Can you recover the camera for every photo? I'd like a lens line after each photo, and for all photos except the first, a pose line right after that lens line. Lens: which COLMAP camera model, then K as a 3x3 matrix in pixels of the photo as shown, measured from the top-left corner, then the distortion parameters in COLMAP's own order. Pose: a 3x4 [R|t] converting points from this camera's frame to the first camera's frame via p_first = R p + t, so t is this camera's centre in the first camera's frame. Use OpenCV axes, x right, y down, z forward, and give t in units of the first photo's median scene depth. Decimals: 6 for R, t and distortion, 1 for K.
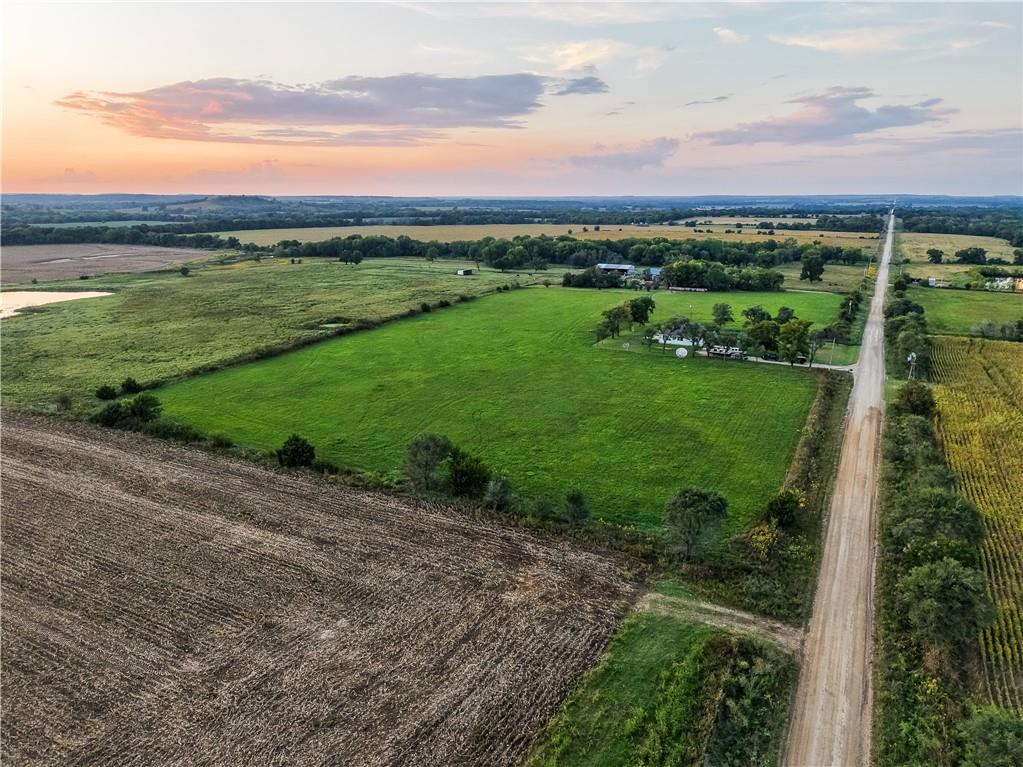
lens RADIAL K [[689.8, 0, 523.3], [0, 689.8, 362.3], [0, 0, 1]] dist [0.031165, -0.033363]
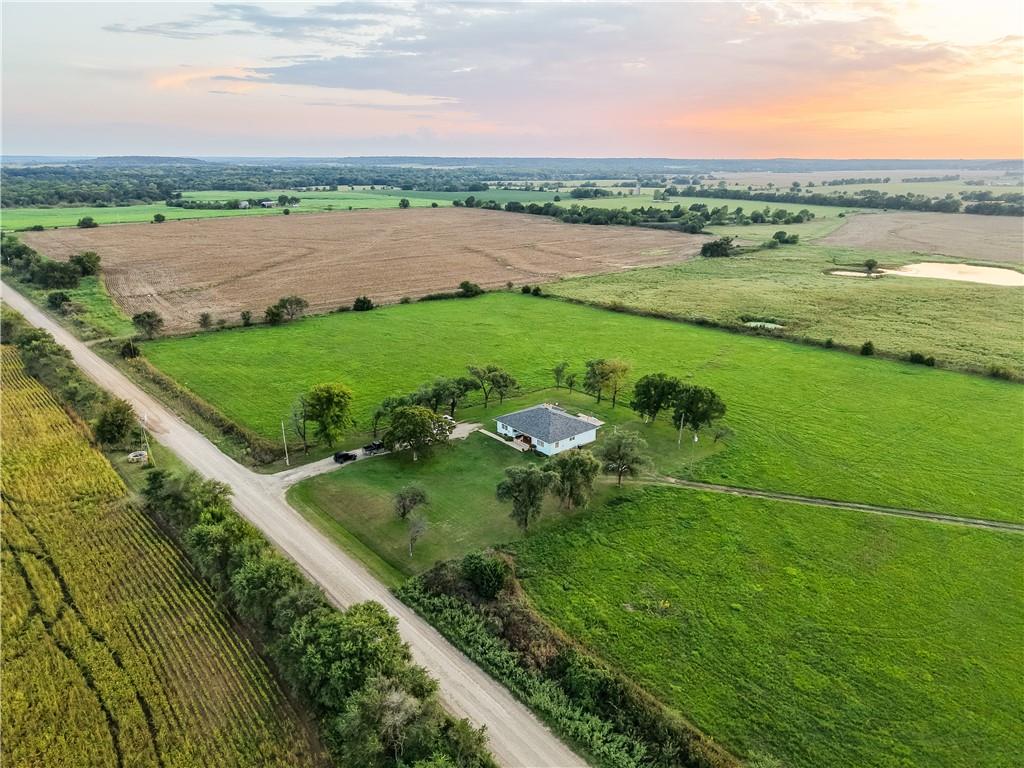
lens RADIAL K [[690.5, 0, 517.1], [0, 690.5, 375.3], [0, 0, 1]] dist [0.031165, -0.033363]
pose [[-0.352273, 0.278686, -0.893442, 0.894307], [-0.221343, 0.902745, 0.368860, -0.343566], [0.909347, 0.327696, -0.256327, 1.286203]]
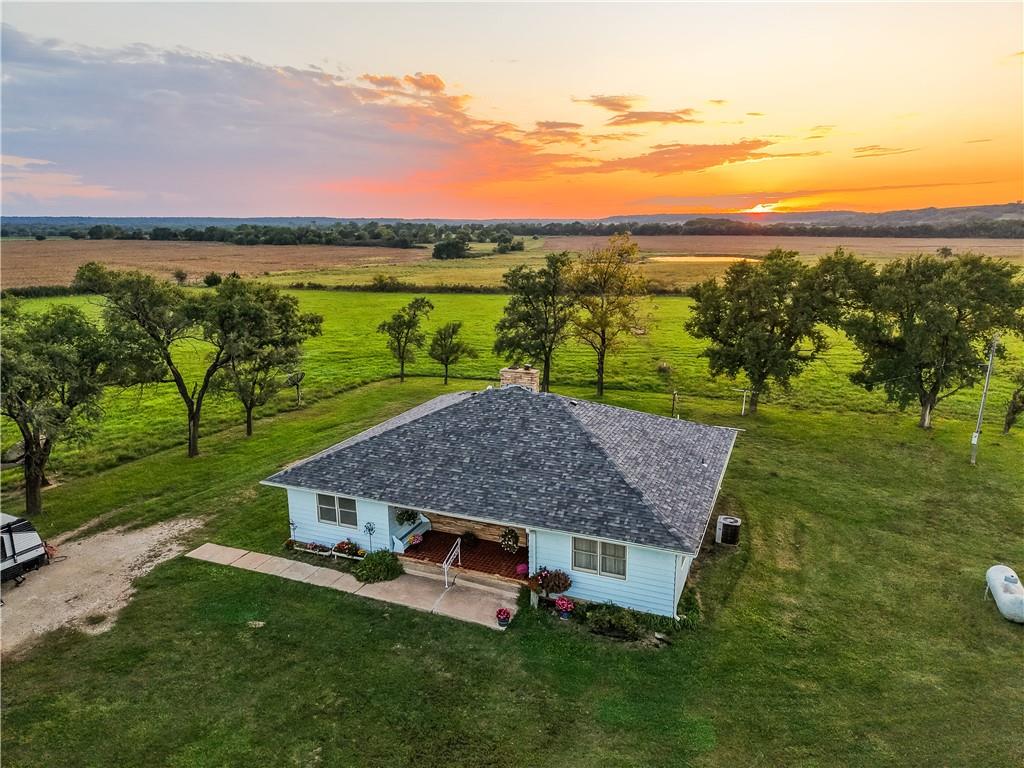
lens RADIAL K [[690.5, 0, 516.2], [0, 690.5, 354.5], [0, 0, 1]] dist [0.031165, -0.033363]
pose [[0.115828, 0.181431, -0.976559, 0.423019], [-0.222494, 0.962932, 0.152509, -0.094641], [0.968029, 0.199613, 0.151901, 1.120205]]
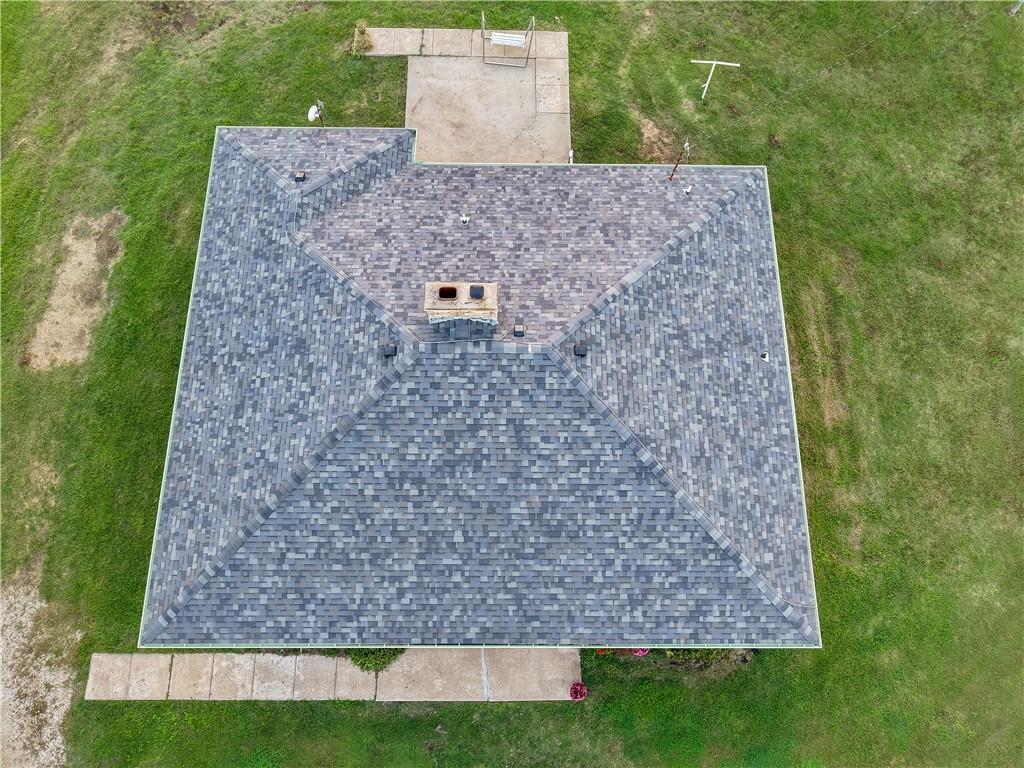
lens RADIAL K [[690.5, 0, 517.9], [0, 690.5, 384.8], [0, 0, 1]] dist [0.031165, -0.033363]
pose [[0.480697, 0.841239, -0.247483, 0.301618], [-0.217791, 0.387922, 0.895591, -0.137774], [0.849410, -0.376608, 0.369688, 1.117207]]
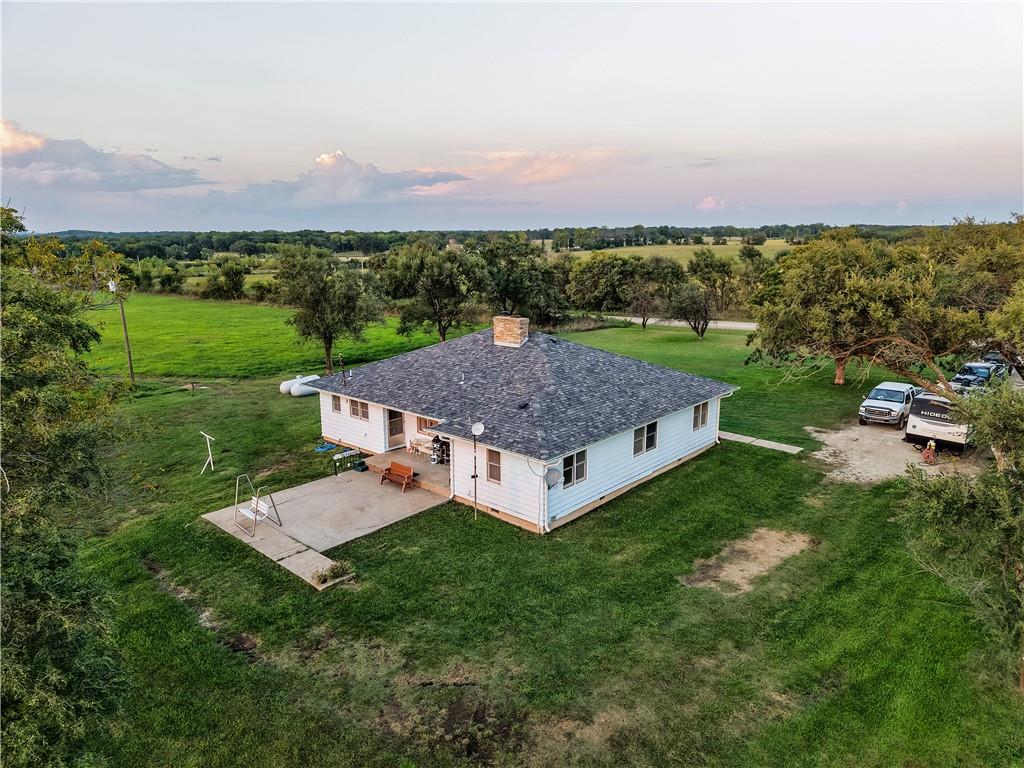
lens RADIAL K [[690.5, 0, 524.6], [0, 690.5, 372.5], [0, 0, 1]] dist [0.031165, -0.033363]
pose [[0.202957, -0.194079, 0.959761, 0.110503], [0.233075, 0.961564, 0.145156, -0.077982], [-0.951044, 0.194236, 0.240391, 1.105557]]
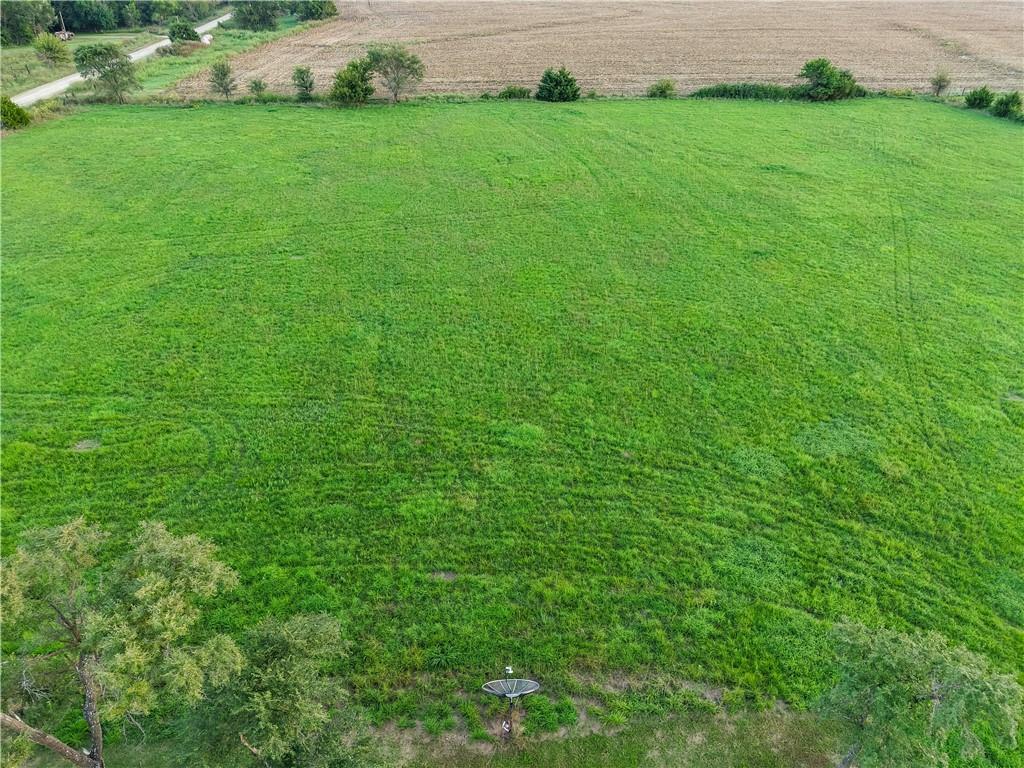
lens RADIAL K [[690.5, 0, 510.3], [0, 690.5, 376.1], [0, 0, 1]] dist [0.031165, -0.033363]
pose [[-0.815005, 0.302398, -0.494290, 0.206910], [-0.140983, 0.723911, 0.675334, -0.141294], [0.562042, 0.620087, -0.547358, 1.112816]]
